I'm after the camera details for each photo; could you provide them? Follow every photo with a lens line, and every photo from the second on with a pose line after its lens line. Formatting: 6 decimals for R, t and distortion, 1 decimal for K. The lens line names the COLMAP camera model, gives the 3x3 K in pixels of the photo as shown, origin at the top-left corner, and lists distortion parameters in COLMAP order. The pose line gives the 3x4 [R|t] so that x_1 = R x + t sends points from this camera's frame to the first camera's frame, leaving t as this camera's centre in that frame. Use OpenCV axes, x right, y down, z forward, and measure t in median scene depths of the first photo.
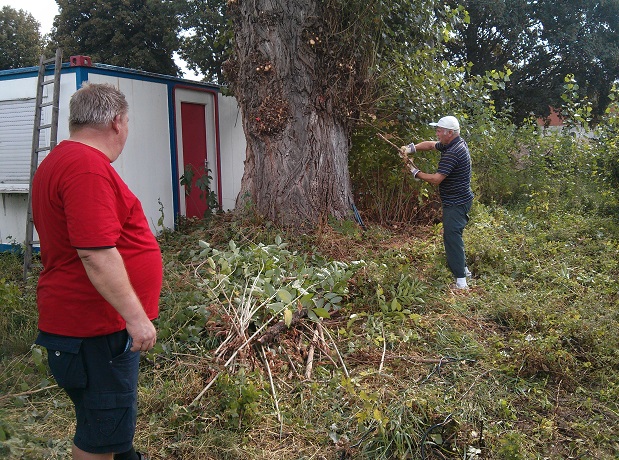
lens RADIAL K [[542.0, 0, 309.5], [0, 542.0, 230.0], [0, 0, 1]] dist [0.043751, -0.210528]
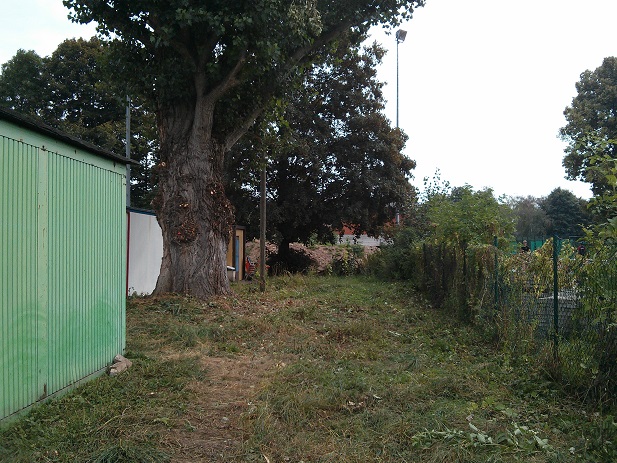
lens RADIAL K [[574.8, 0, 332.0], [0, 574.8, 231.3], [0, 0, 1]] dist [0.004320, -0.099625]
pose [[0.926796, 0.036934, 0.373745, -0.324577], [0.031471, 0.984015, -0.175281, 0.123999], [-0.374245, 0.174212, 0.910819, -0.843970]]
